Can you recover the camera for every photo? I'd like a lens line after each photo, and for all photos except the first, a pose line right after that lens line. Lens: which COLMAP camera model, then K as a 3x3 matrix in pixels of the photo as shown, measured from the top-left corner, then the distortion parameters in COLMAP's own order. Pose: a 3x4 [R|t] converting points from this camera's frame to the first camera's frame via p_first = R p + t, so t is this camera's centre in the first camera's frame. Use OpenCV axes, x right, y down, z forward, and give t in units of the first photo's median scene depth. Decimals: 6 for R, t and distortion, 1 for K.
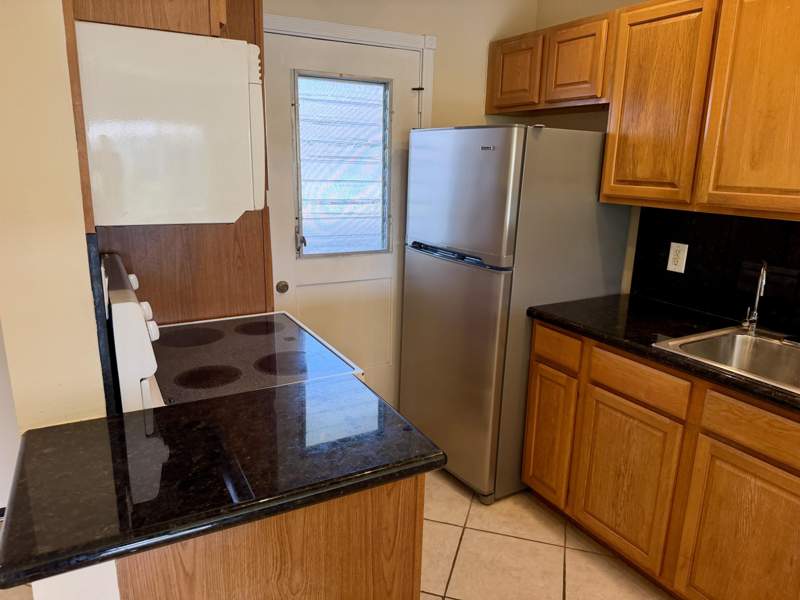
lens RADIAL K [[571.5, 0, 400.0], [0, 571.5, 300.0], [0, 0, 1]] dist [-0.001148, -0.008734]
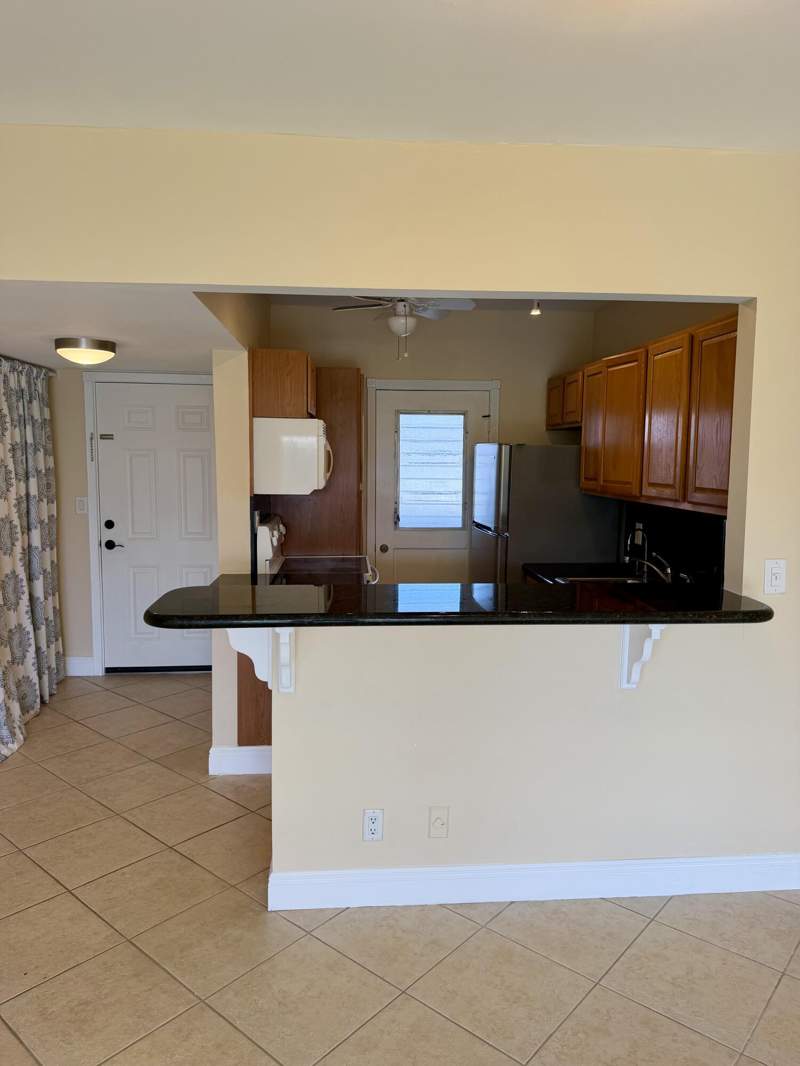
lens RADIAL K [[761.6, 0, 400.0], [0, 761.6, 533.0], [0, 0, 1]] dist [-0.001148, -0.008734]
pose [[0.908943, 0.028014, -0.415979, 0.776774], [-0.087950, 0.988171, -0.125629, 0.217158], [0.407539, 0.150774, 0.900655, -0.927058]]
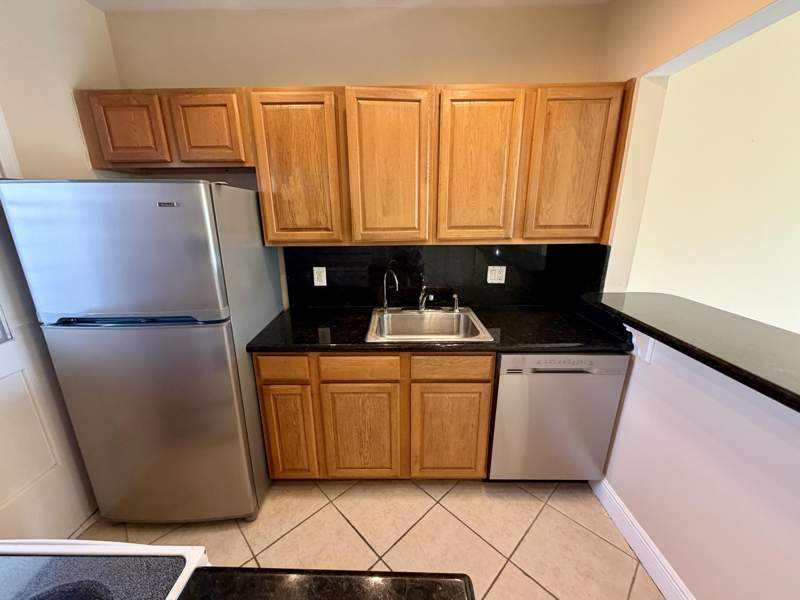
lens RADIAL K [[317.0, 0, 400.0], [0, 317.0, 300.0], [0, 0, 1]] dist [-0.000160, -0.000127]
pose [[0.492533, -0.259657, 0.830656, -0.129846], [0.226777, 0.959773, 0.165552, -0.112938], [-0.840228, 0.106834, 0.531604, 0.410945]]
